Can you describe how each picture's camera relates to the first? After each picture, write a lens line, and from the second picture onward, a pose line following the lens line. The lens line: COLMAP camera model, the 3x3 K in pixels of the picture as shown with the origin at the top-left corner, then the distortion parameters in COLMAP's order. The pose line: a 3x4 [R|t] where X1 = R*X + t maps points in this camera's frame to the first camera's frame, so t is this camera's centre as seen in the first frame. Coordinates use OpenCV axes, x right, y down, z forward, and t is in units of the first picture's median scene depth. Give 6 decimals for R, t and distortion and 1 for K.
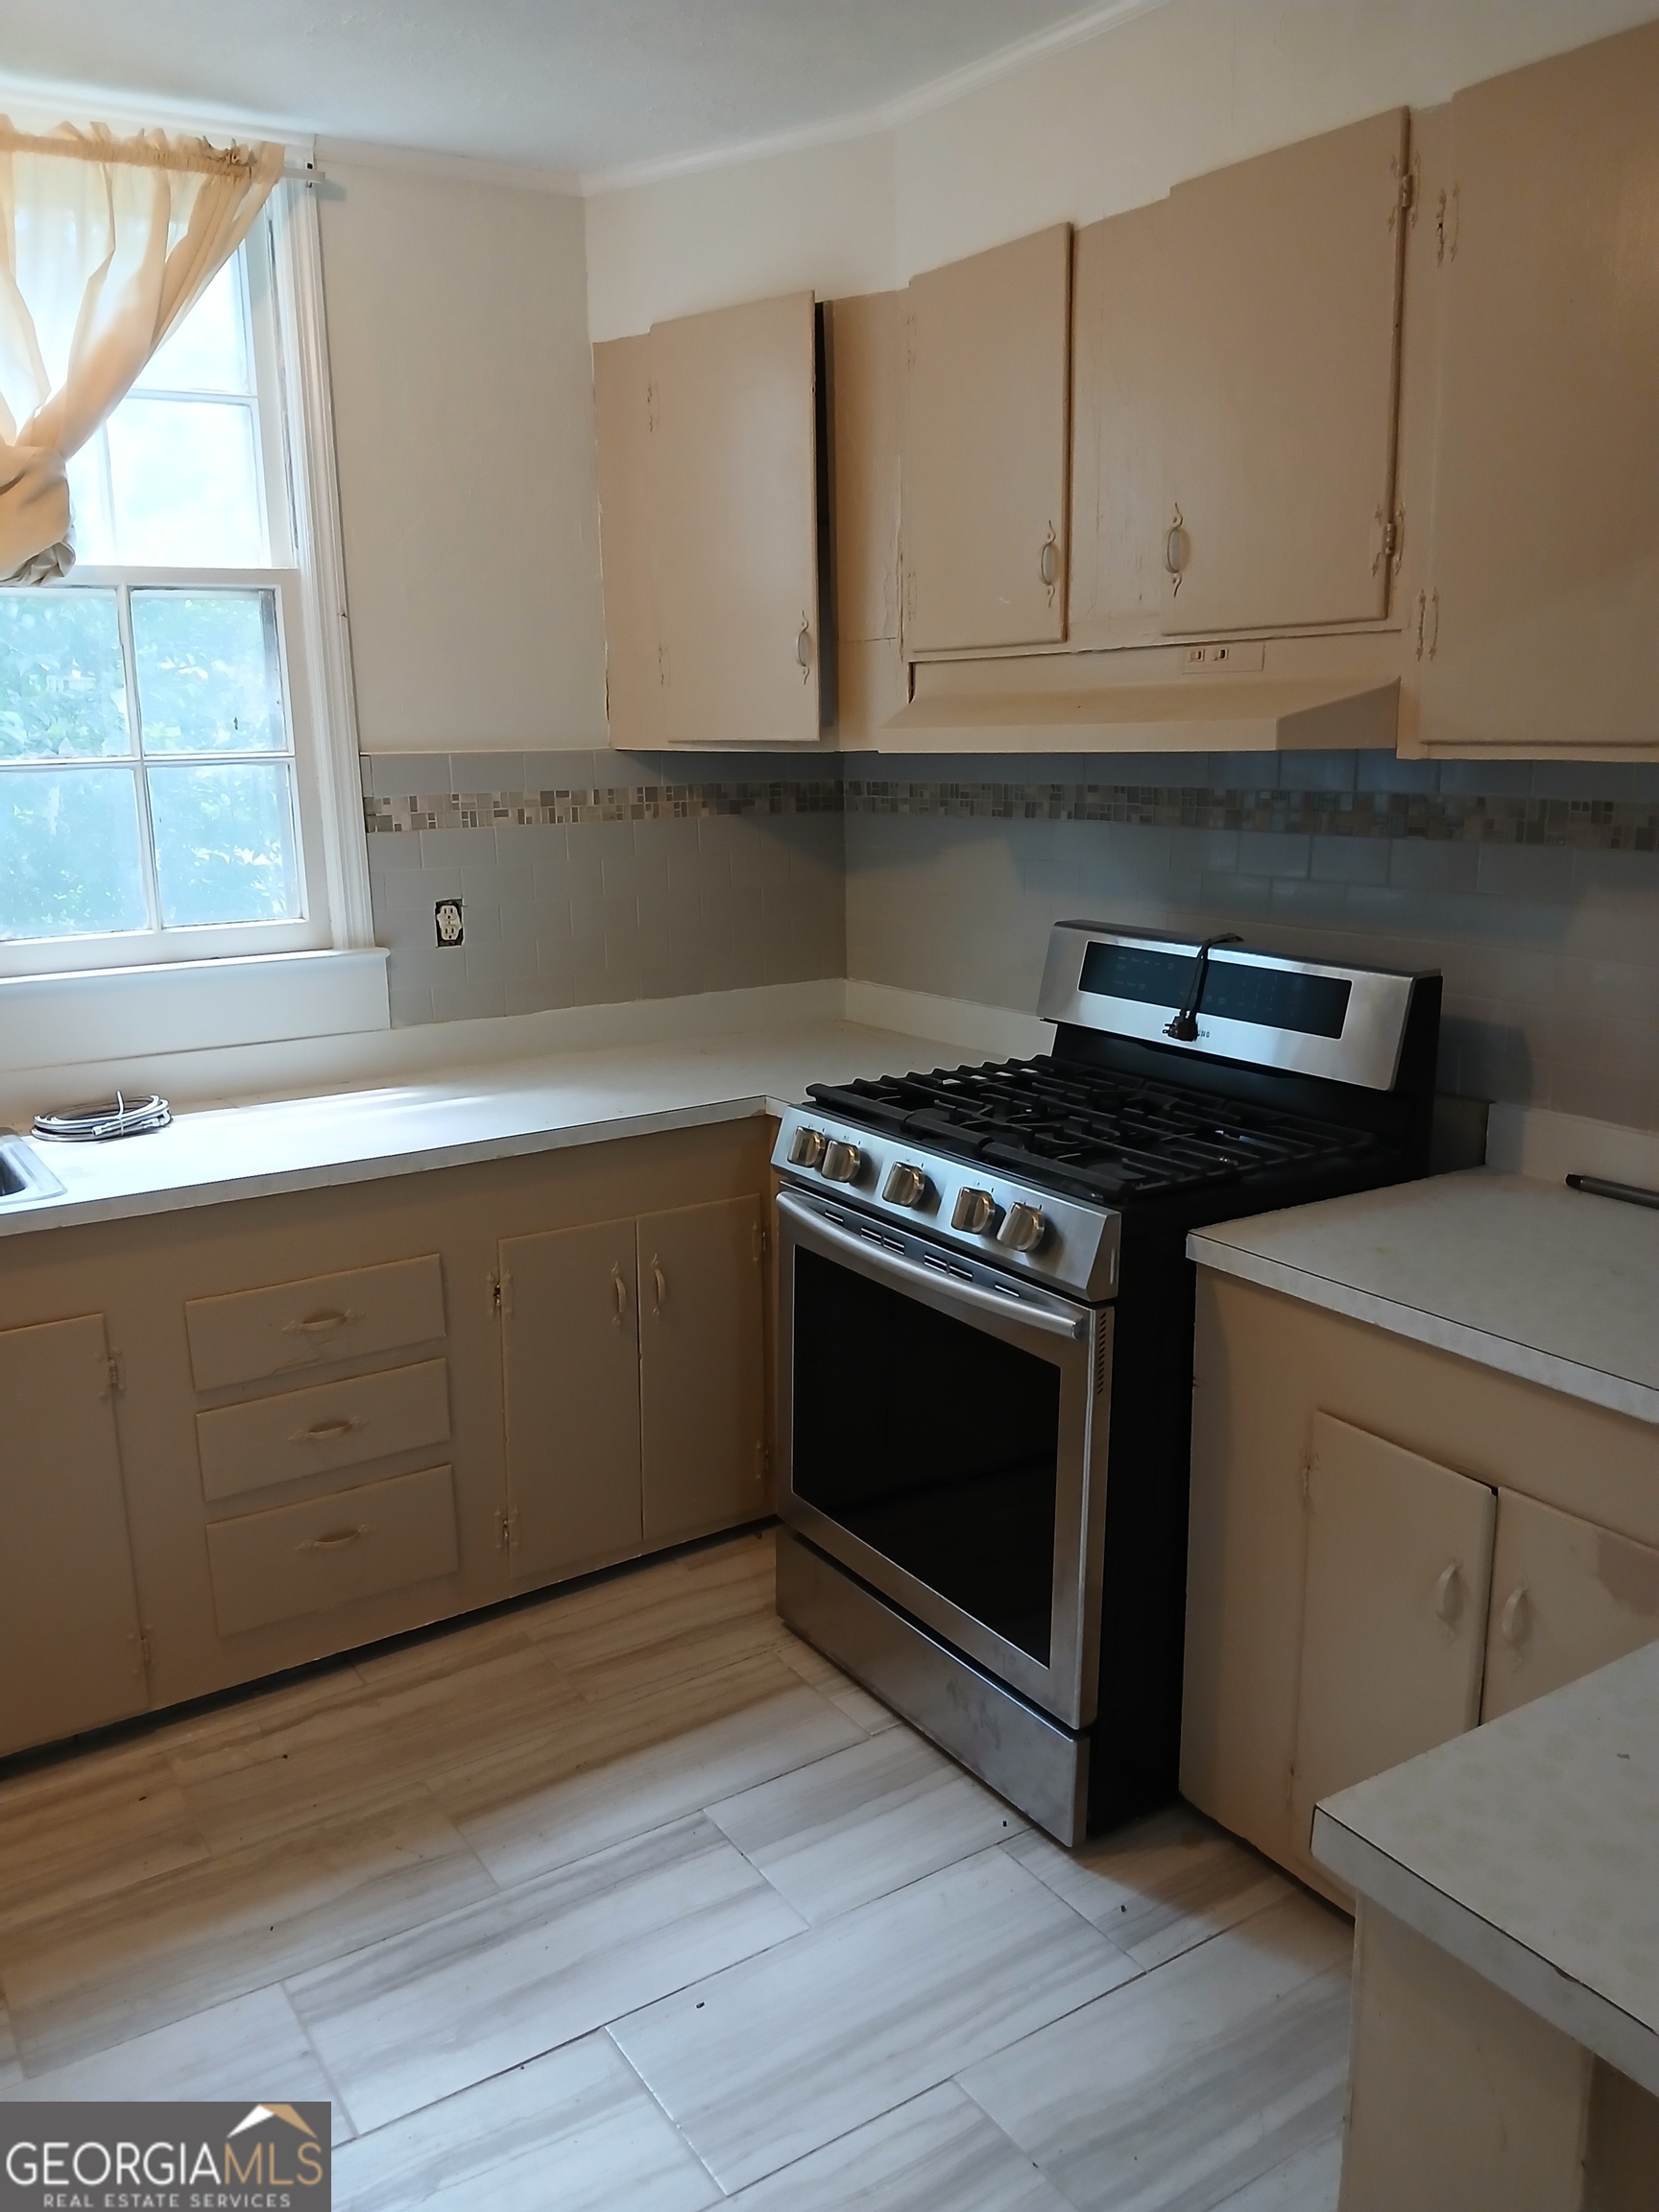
lens RADIAL K [[1696.7, 0, 829.8], [0, 1696.7, 1114.8], [0, 0, 1]] dist [-0.015564, -0.007211]
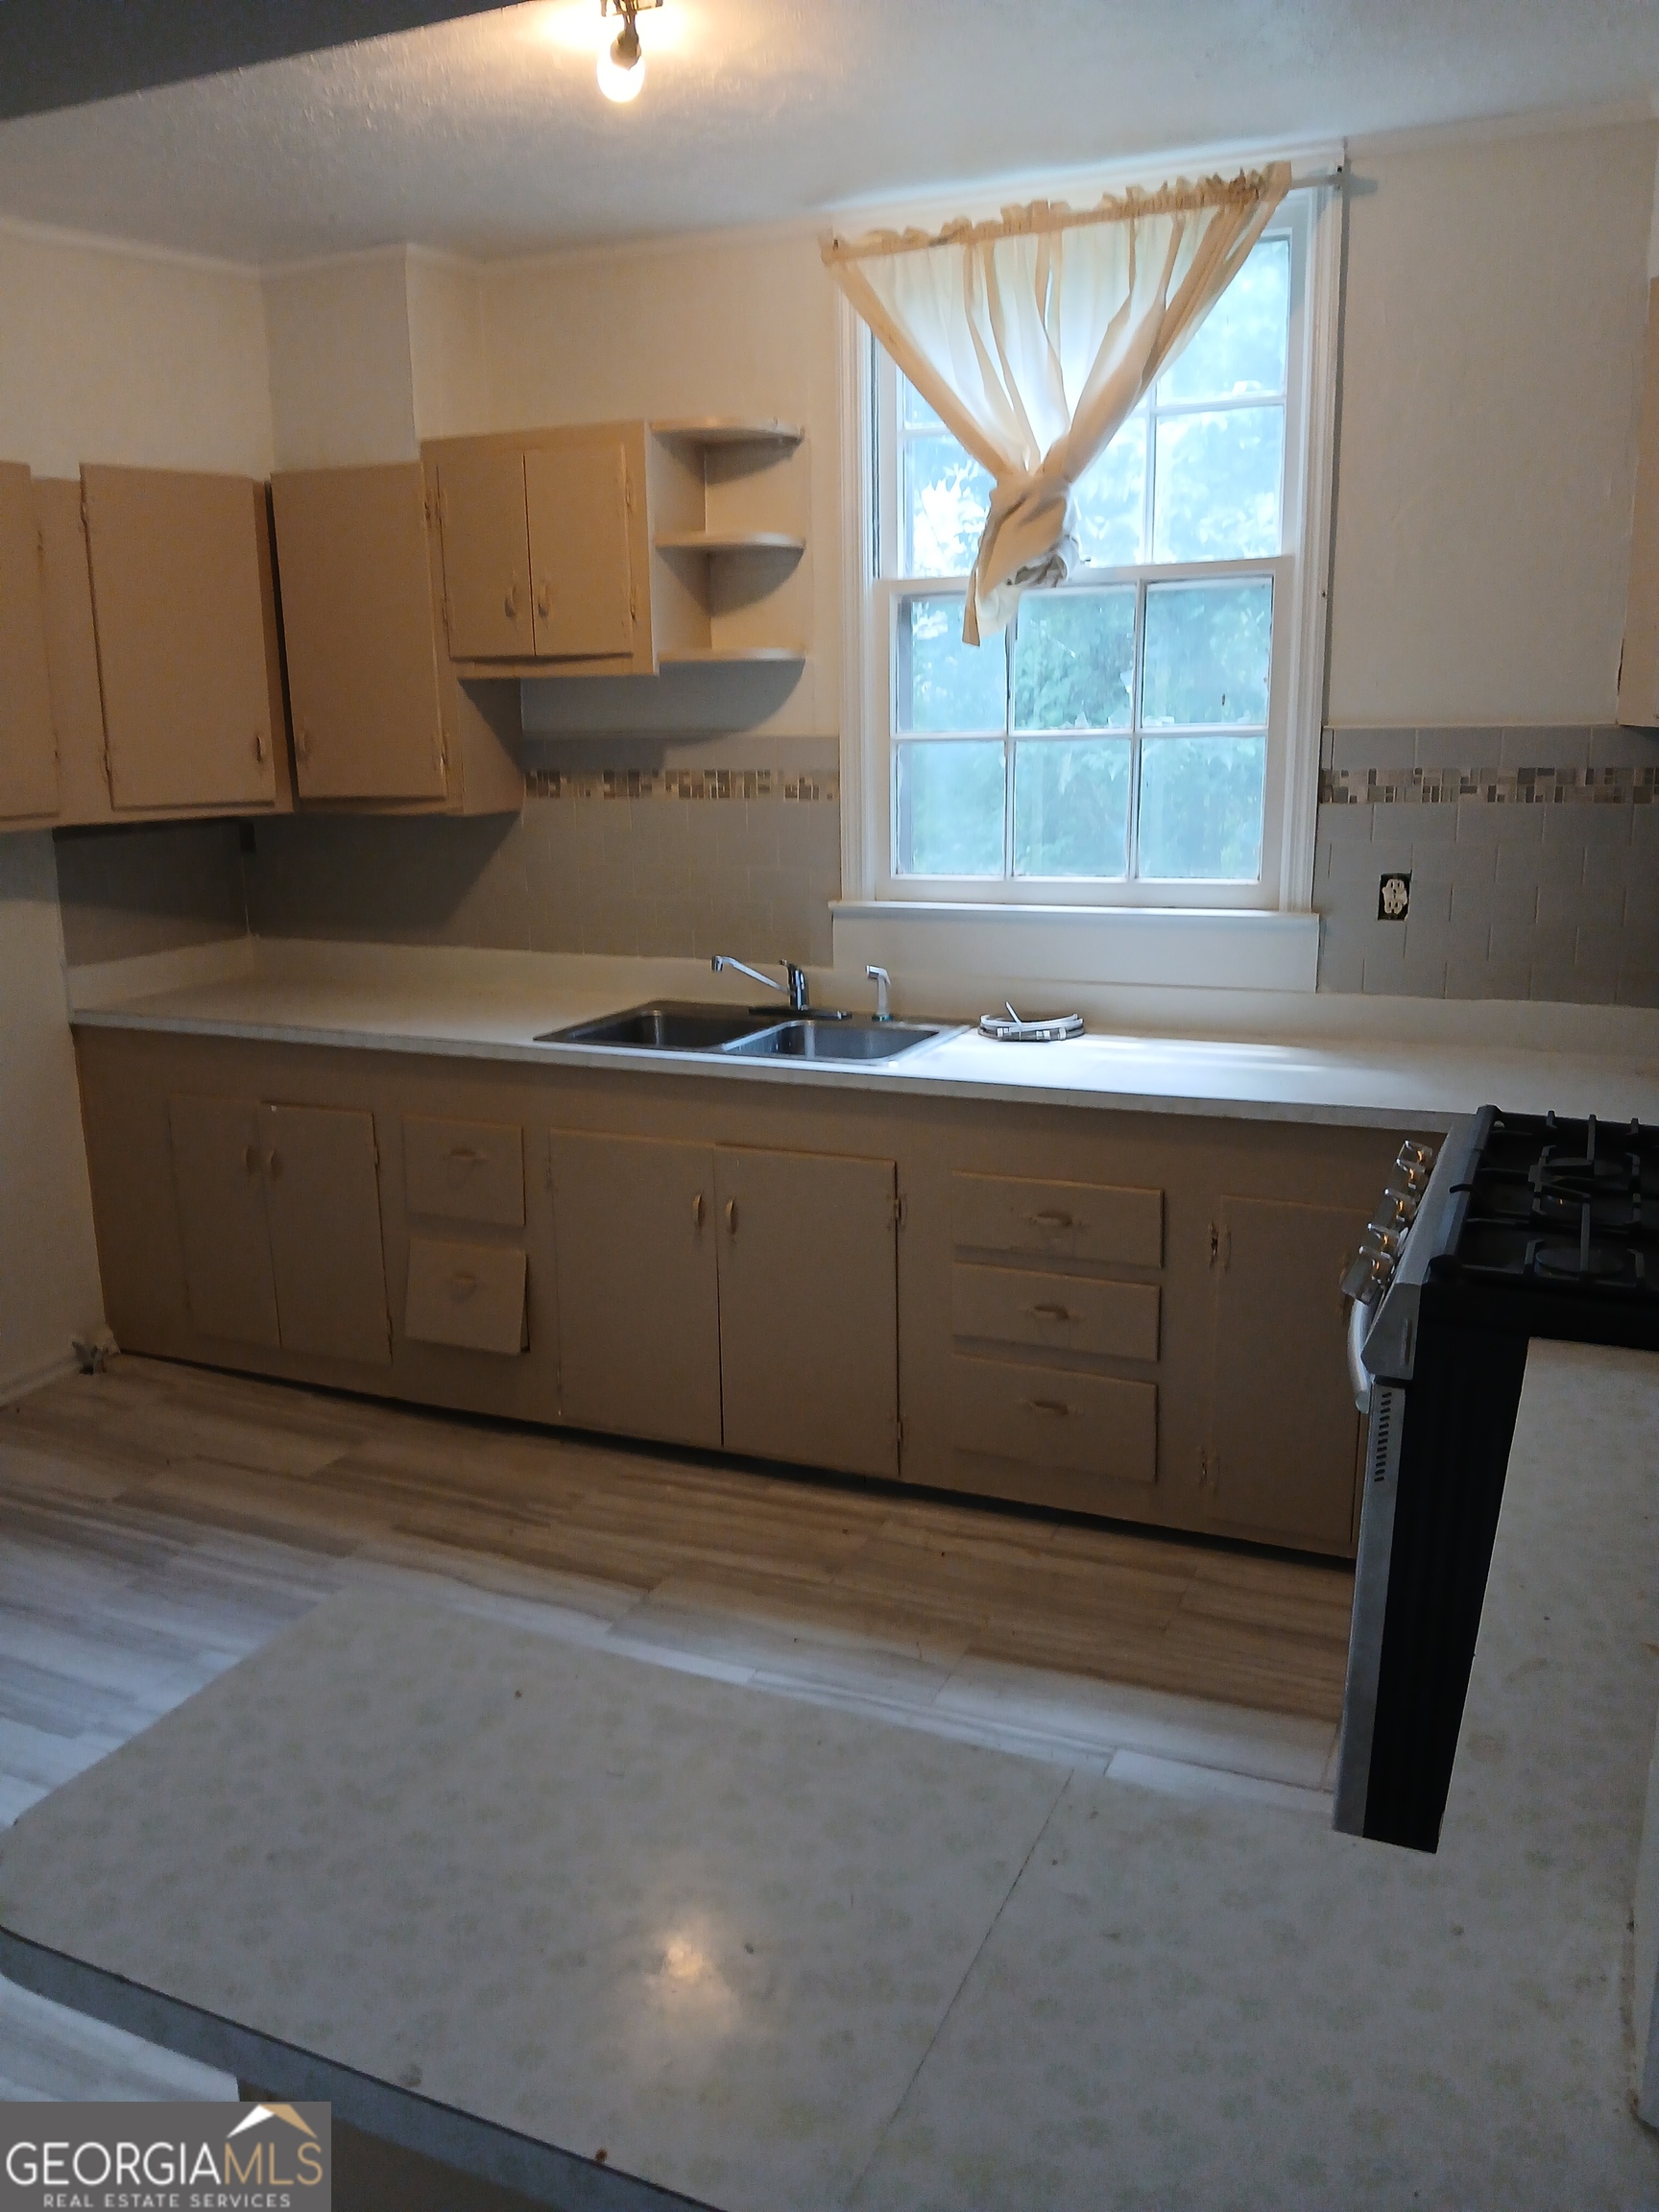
lens RADIAL K [[1710.6, 0, 829.5], [0, 1710.6, 1106.0], [0, 0, 1]] dist [0.114563, -0.250271]
pose [[0.541089, 0.193997, -0.818283, 0.518749], [-0.178394, 0.977362, 0.113749, -0.055728], [0.821826, 0.084428, 0.563448, 0.180382]]
